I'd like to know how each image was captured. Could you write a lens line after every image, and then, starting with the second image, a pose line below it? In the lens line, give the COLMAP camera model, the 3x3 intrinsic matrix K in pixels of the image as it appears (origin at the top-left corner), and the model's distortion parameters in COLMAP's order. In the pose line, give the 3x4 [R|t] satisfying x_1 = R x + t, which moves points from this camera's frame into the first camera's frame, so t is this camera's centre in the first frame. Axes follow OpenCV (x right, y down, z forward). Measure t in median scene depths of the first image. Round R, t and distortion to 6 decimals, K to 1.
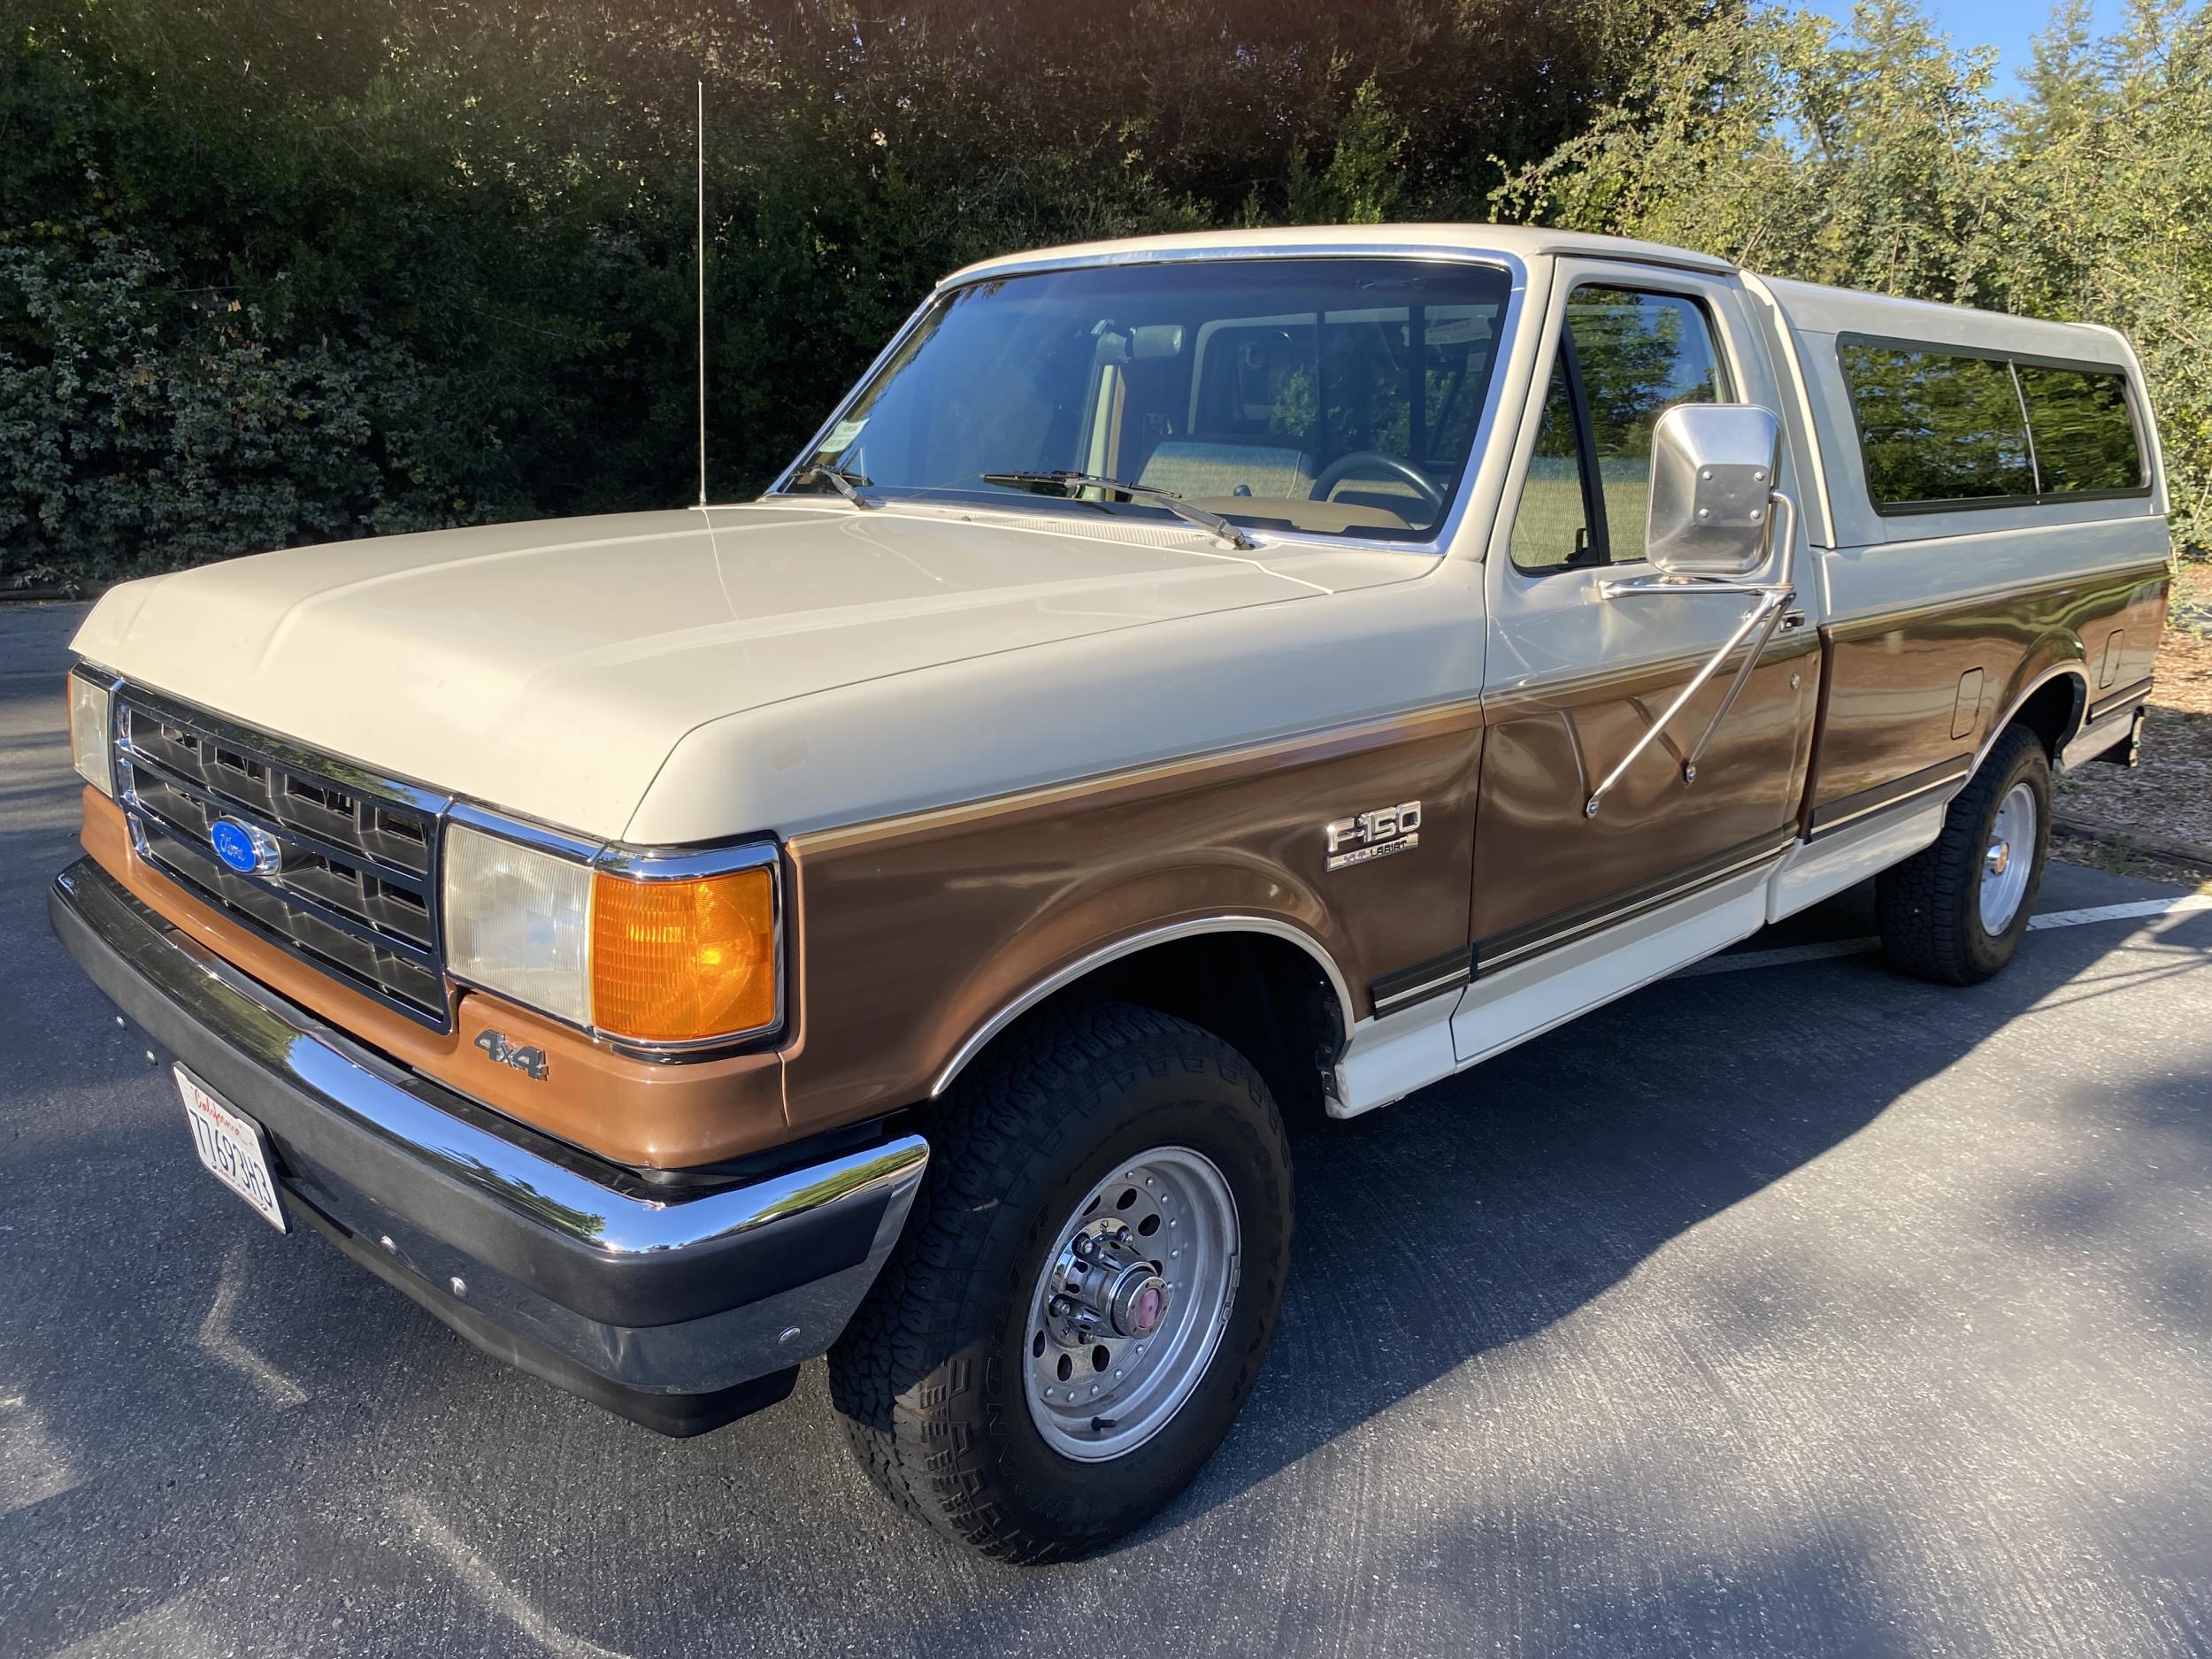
lens RADIAL K [[1699.7, 0, 1093.8], [0, 1699.7, 857.3], [0, 0, 1]] dist [0.007768, -0.001703]
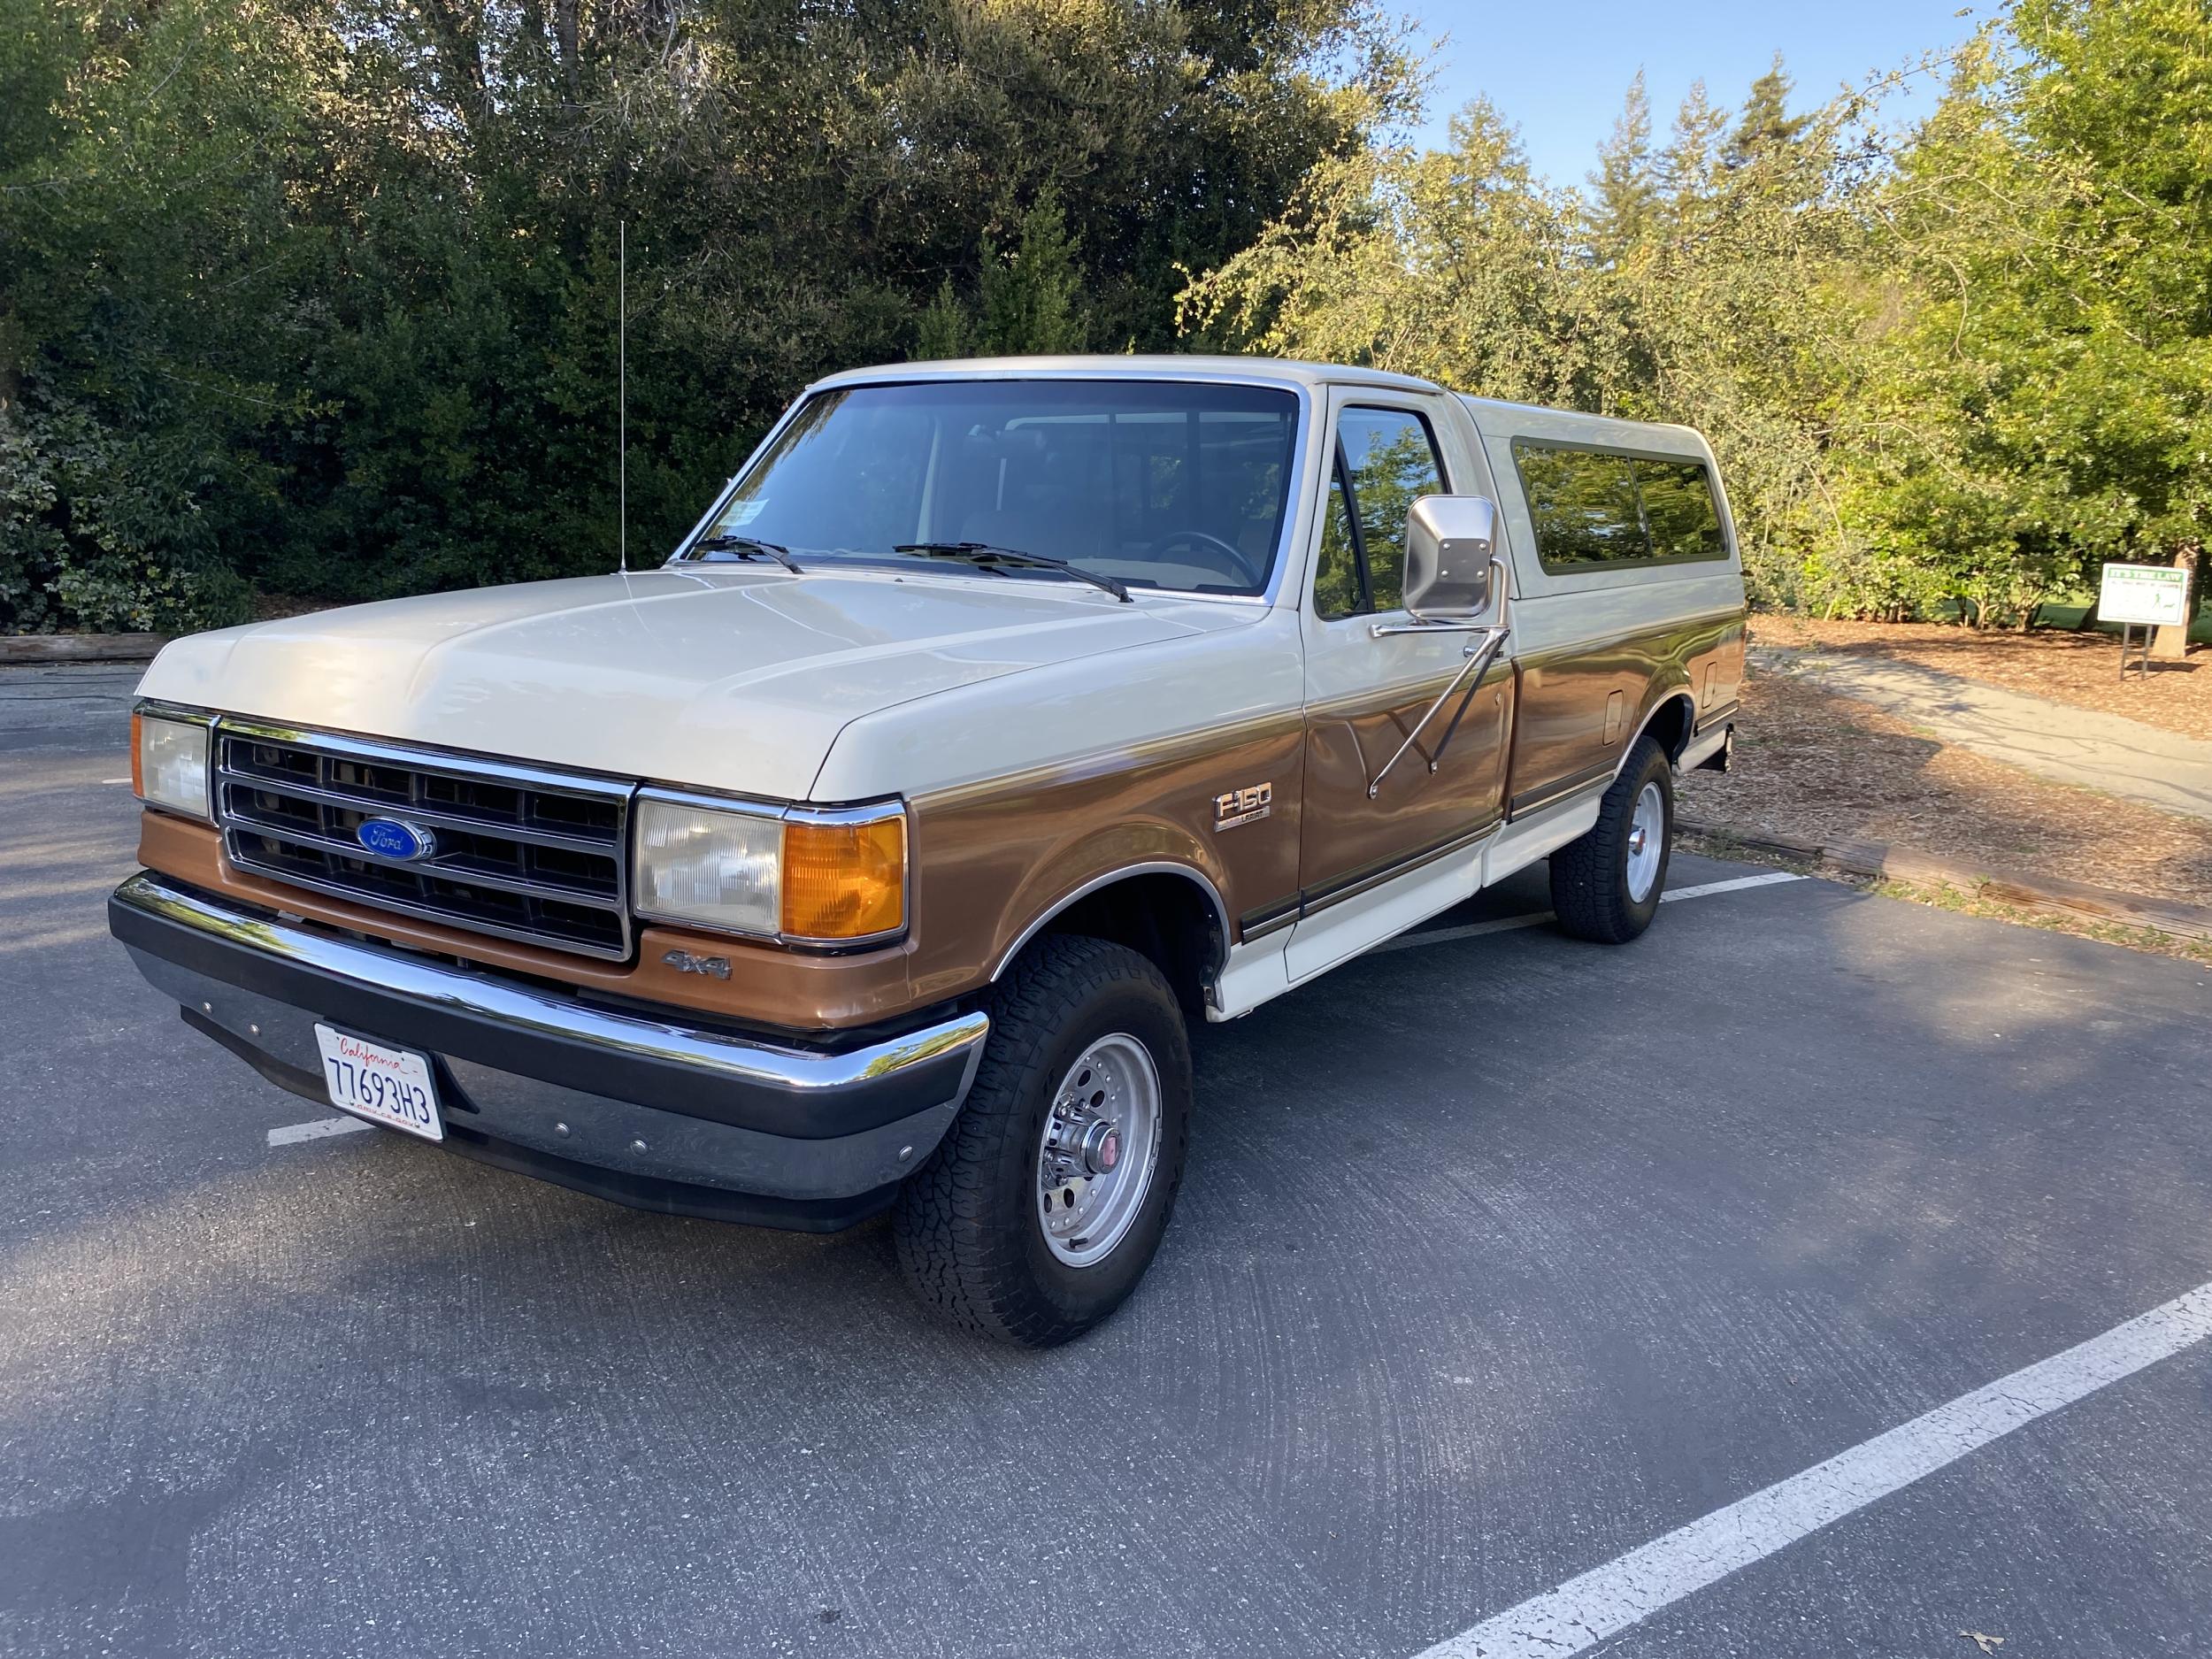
lens RADIAL K [[1699.7, 0, 1096.3], [0, 1699.7, 853.8], [0, 0, 1]] dist [0.007768, -0.001703]
pose [[0.980098, -0.037087, 0.195018, -0.176147], [0.044438, 0.998452, -0.033452, 0.052543], [-0.193475, 0.041452, 0.980229, -0.258326]]
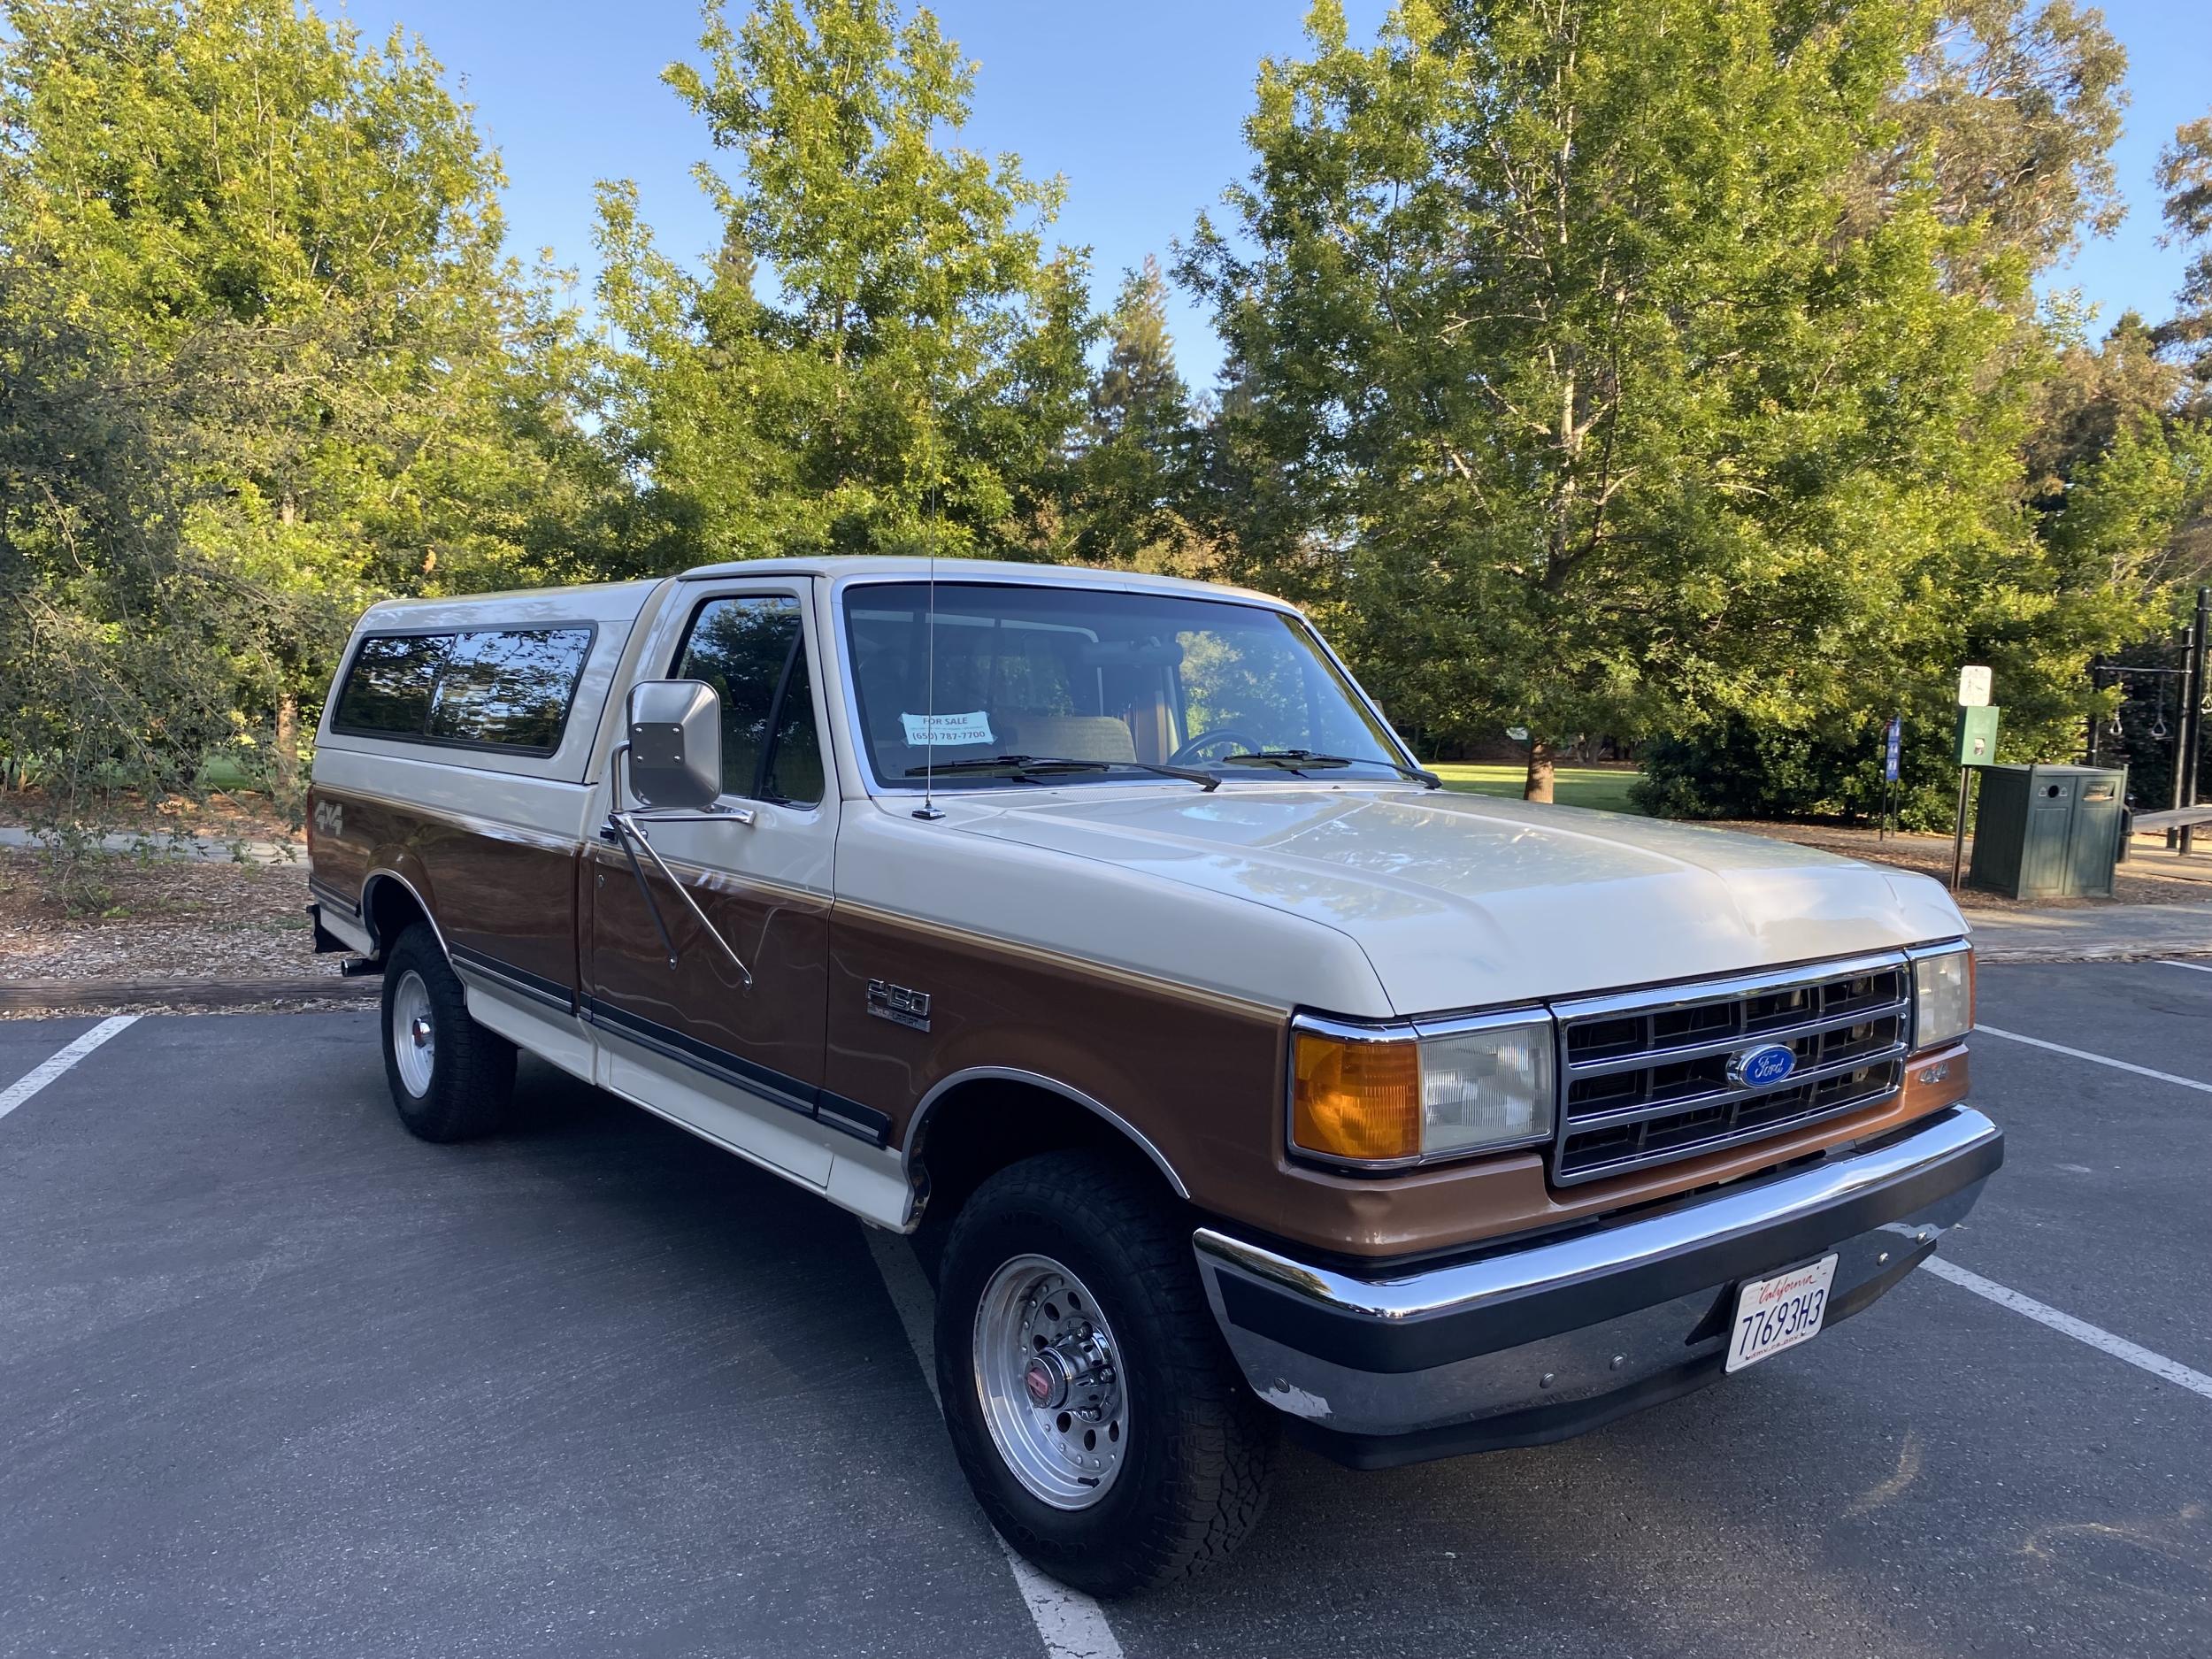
lens RADIAL K [[1699.7, 0, 1079.2], [0, 1699.7, 827.5], [0, 0, 1]] dist [0.007768, -0.001703]
pose [[0.113882, -0.094384, 0.989001, -1.362198], [0.224372, 0.972202, 0.066944, -0.288281], [-0.967827, 0.214280, 0.131893, 0.969196]]
